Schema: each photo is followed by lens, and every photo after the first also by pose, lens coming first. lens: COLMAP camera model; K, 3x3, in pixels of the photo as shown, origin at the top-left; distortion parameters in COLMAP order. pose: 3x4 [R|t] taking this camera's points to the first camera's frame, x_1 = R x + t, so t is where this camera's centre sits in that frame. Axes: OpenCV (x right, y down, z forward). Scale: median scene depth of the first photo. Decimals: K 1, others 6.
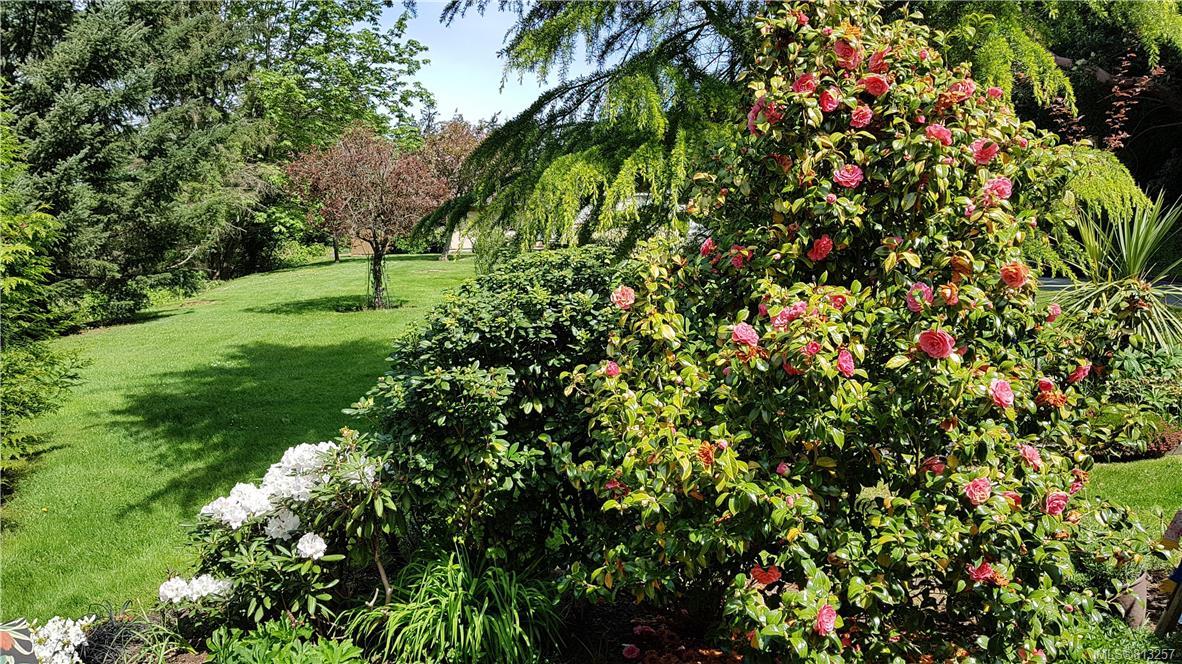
lens RADIAL K [[953.3, 0, 591.0], [0, 953.3, 332.0], [0, 0, 1]] dist [-0.001640, -0.017900]
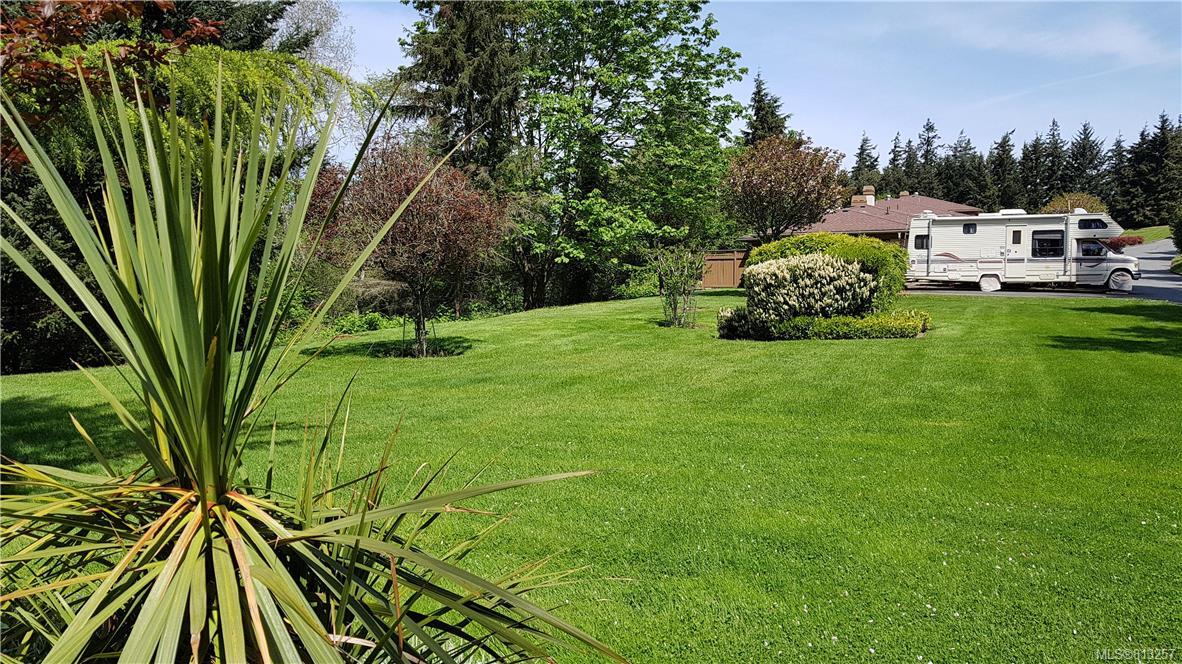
lens RADIAL K [[953.3, 0, 591.0], [0, 953.3, 332.0], [0, 0, 1]] dist [-0.001640, -0.017900]
pose [[0.857390, 0.041254, -0.513012, 1.432288], [-0.057950, 0.998182, -0.016582, -0.172641], [0.511395, 0.043946, 0.858221, 1.571659]]
